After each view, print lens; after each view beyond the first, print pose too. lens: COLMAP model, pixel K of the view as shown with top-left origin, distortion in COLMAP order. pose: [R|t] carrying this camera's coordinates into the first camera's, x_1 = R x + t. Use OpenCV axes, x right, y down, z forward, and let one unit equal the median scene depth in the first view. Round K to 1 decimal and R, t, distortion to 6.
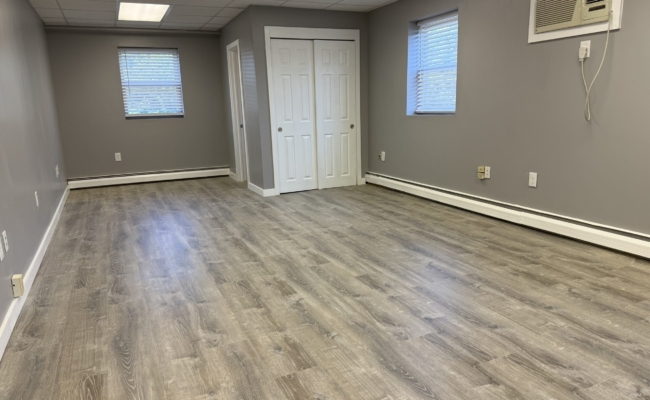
lens RADIAL K [[470.6, 0, 321.6], [0, 470.6, 203.3], [0, 0, 1]] dist [0.031351, -0.031757]
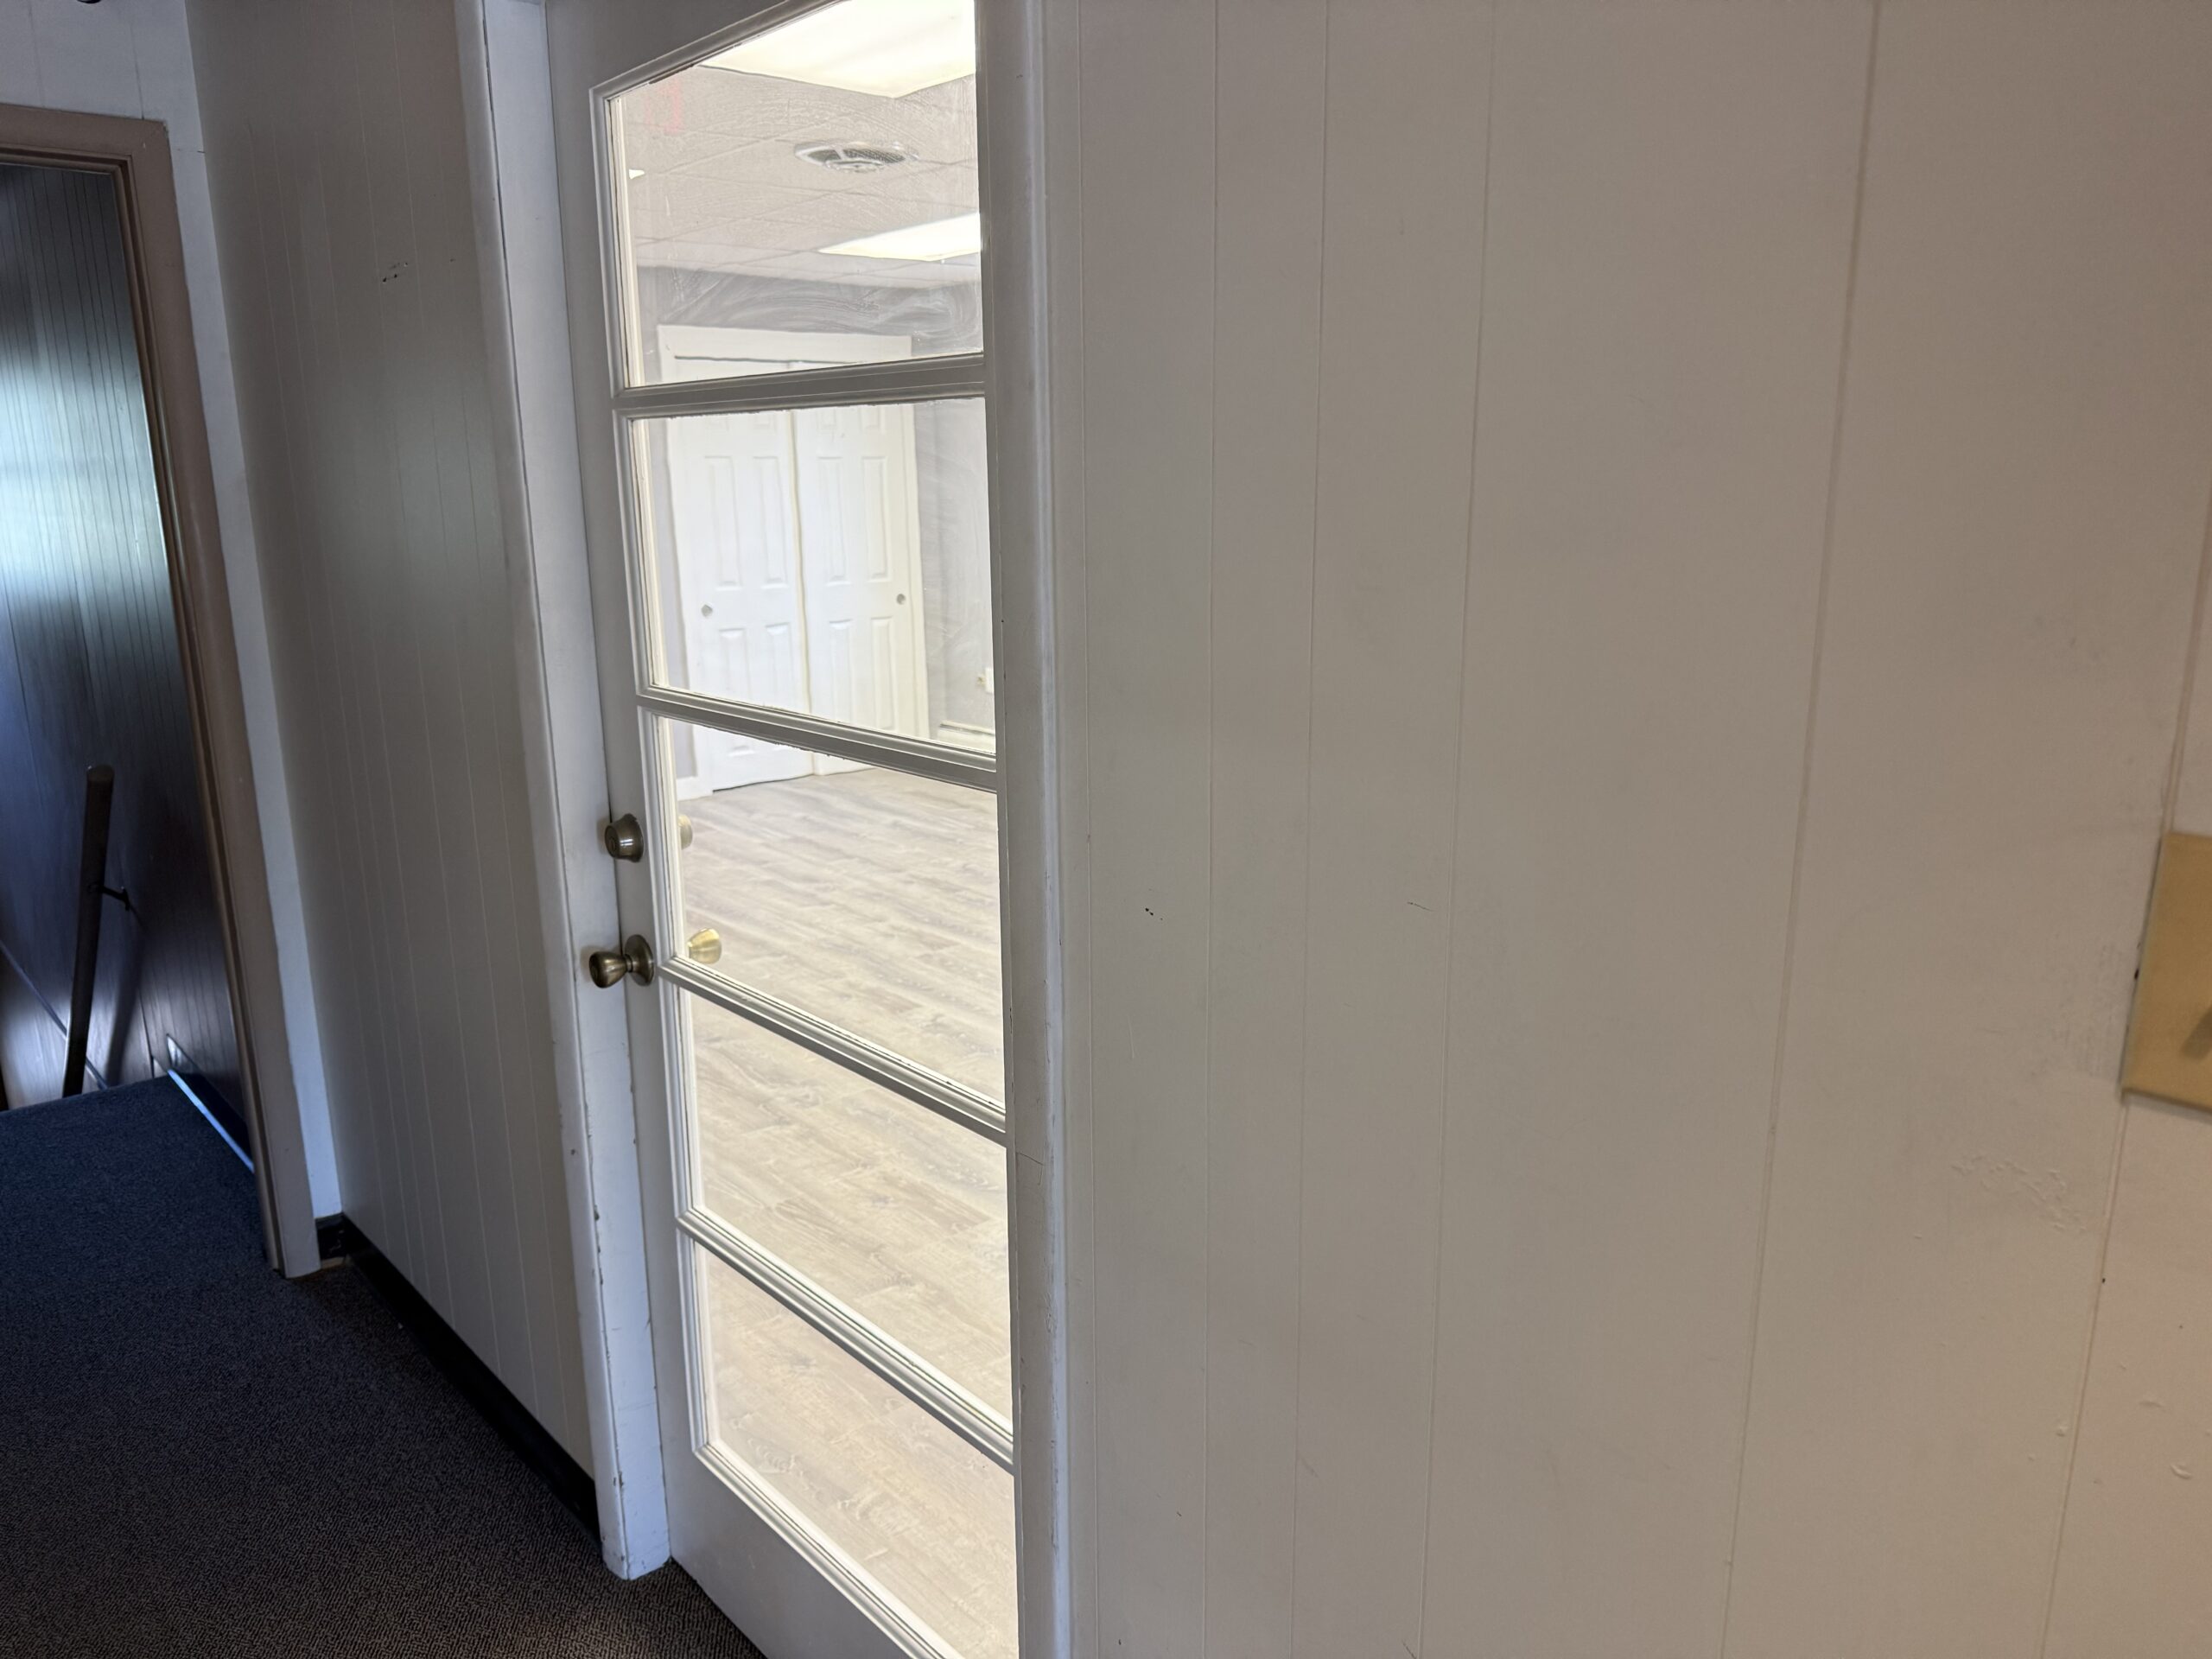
lens RADIAL K [[1629.6, 0, 1105.4], [0, 1629.6, 832.8], [0, 0, 1]] dist [0.097542, -0.010610]
pose [[0.960060, -0.044772, 0.276190, -0.251208], [0.041076, 0.998972, 0.019154, -0.000571], [-0.276764, -0.007044, 0.960912, -0.461804]]
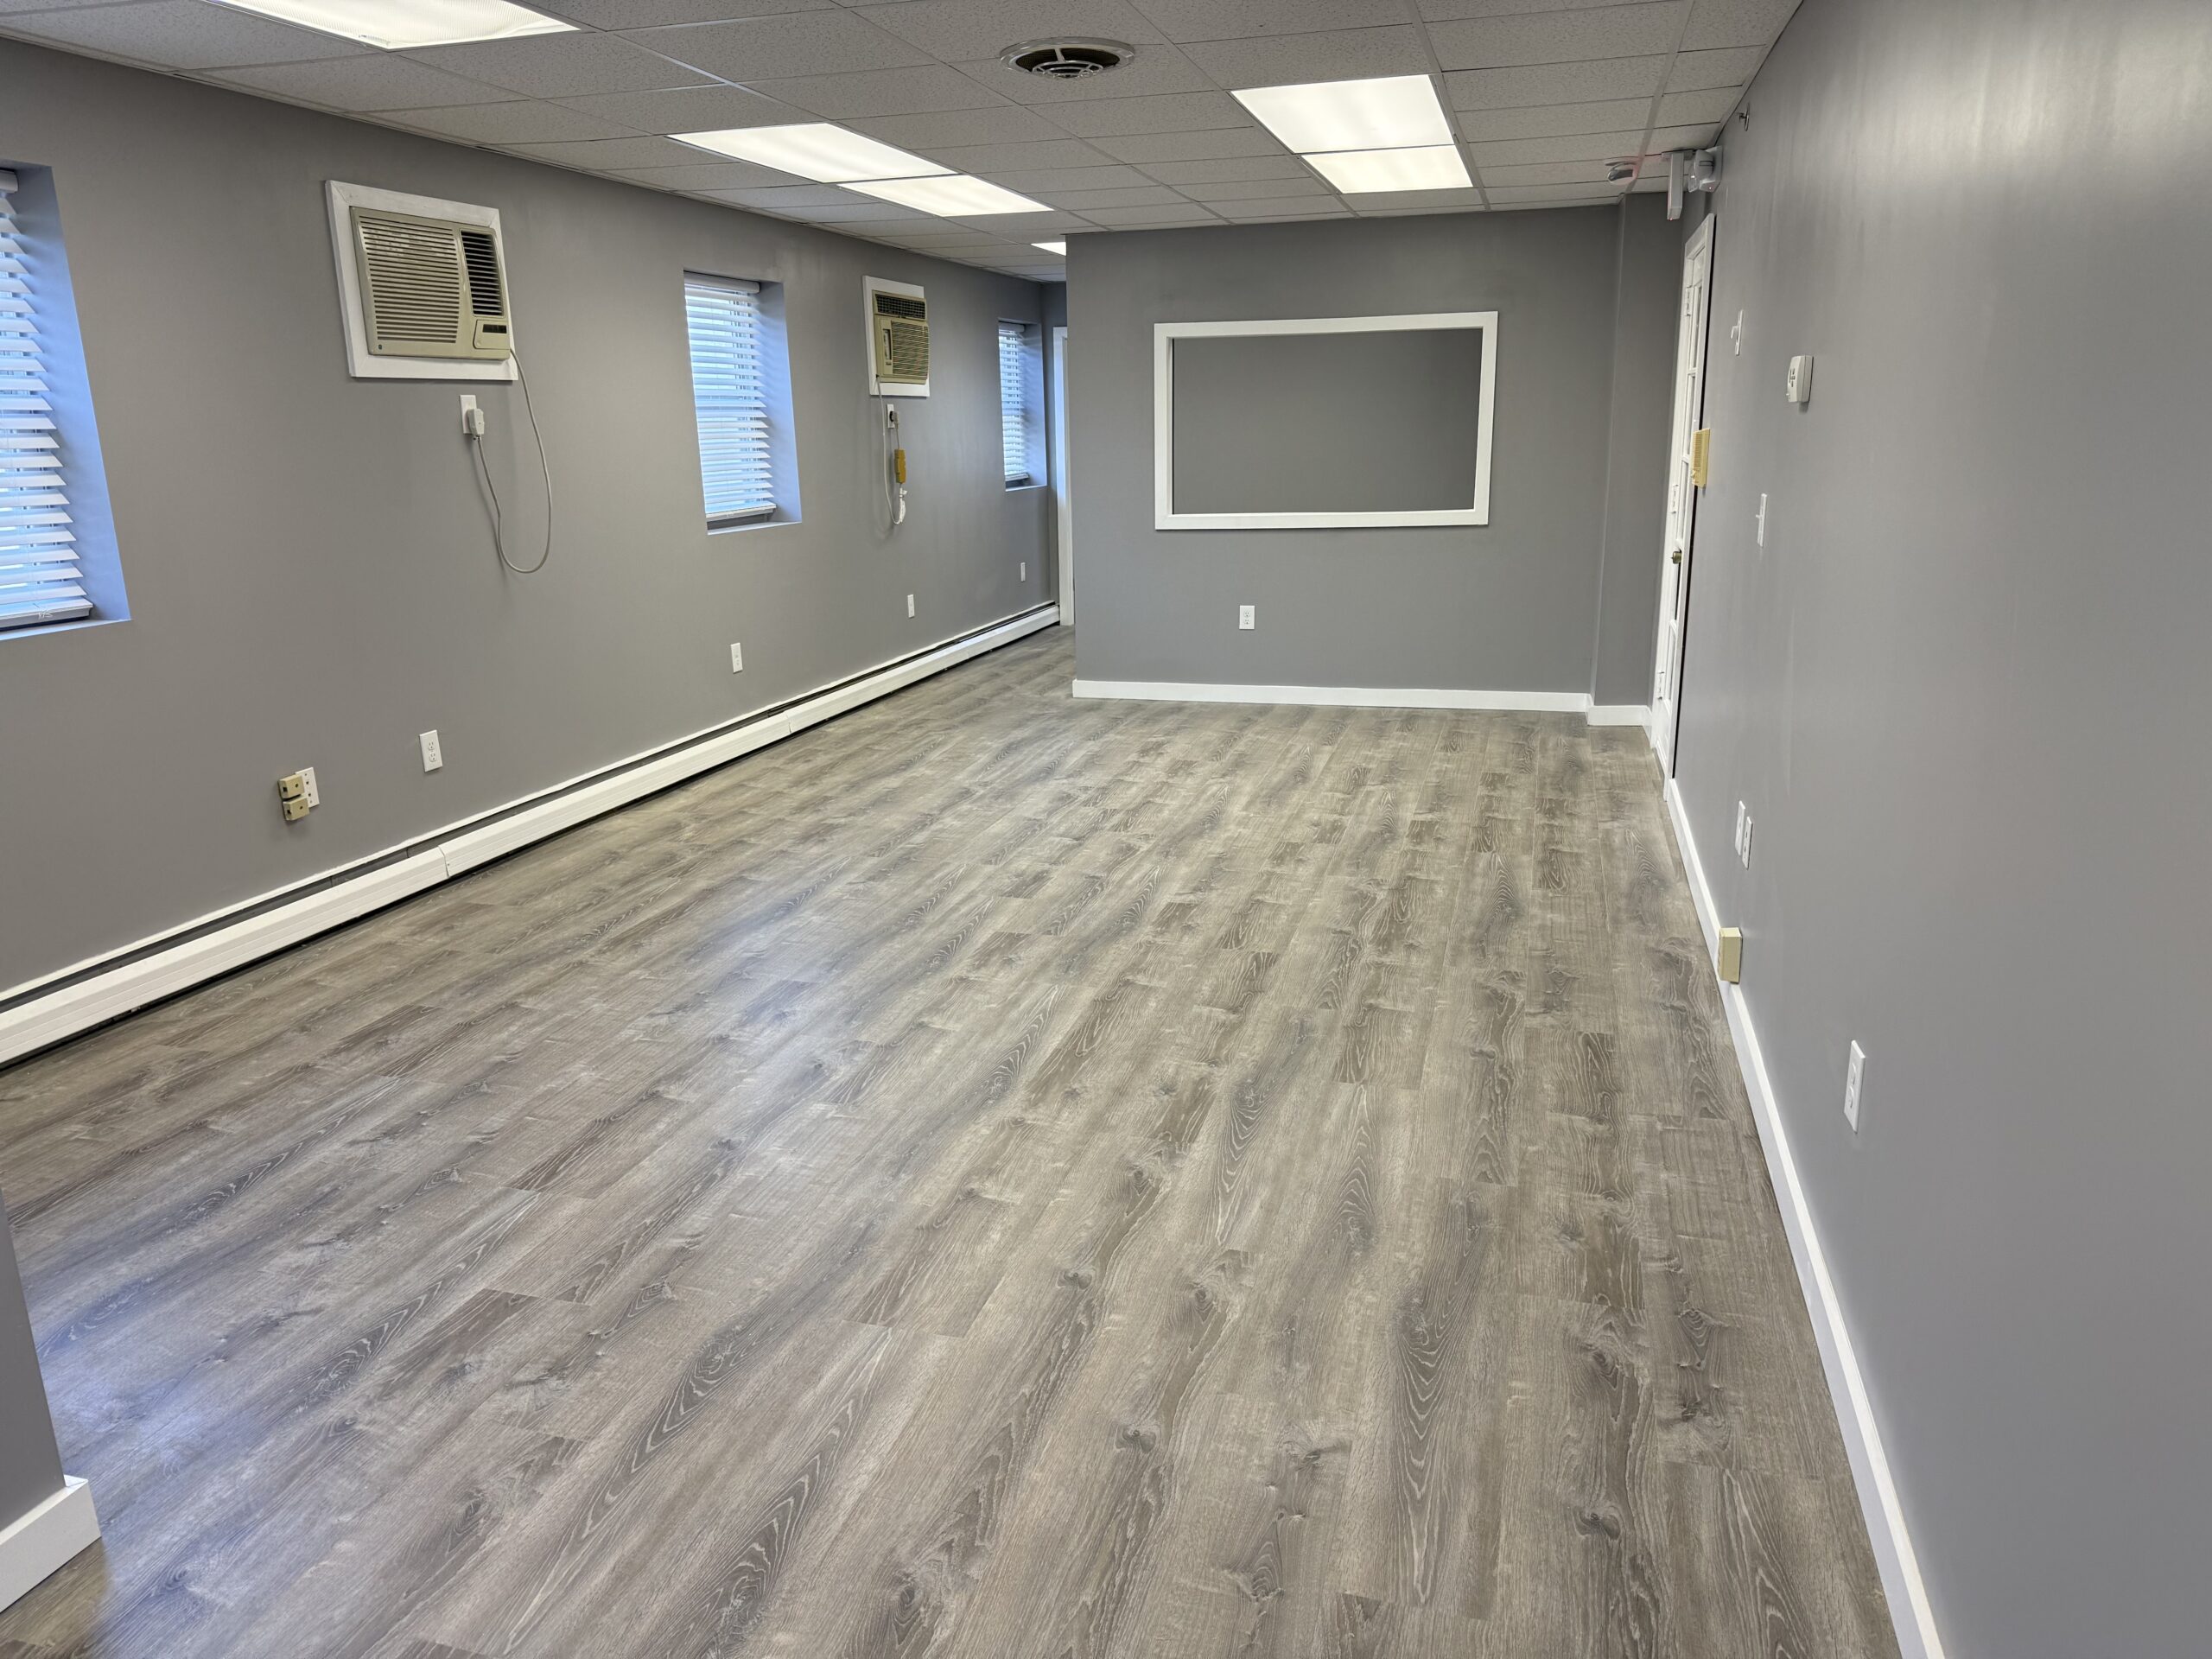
lens RADIAL K [[1629.6, 0, 1100.2], [0, 1629.6, 844.6], [0, 0, 1]] dist [0.097542, -0.010610]
pose [[-0.773459, -0.121003, 0.622190, -0.860105], [0.167387, 0.907769, 0.384625, -0.438971], [-0.611345, 0.401638, -0.681868, 1.776334]]
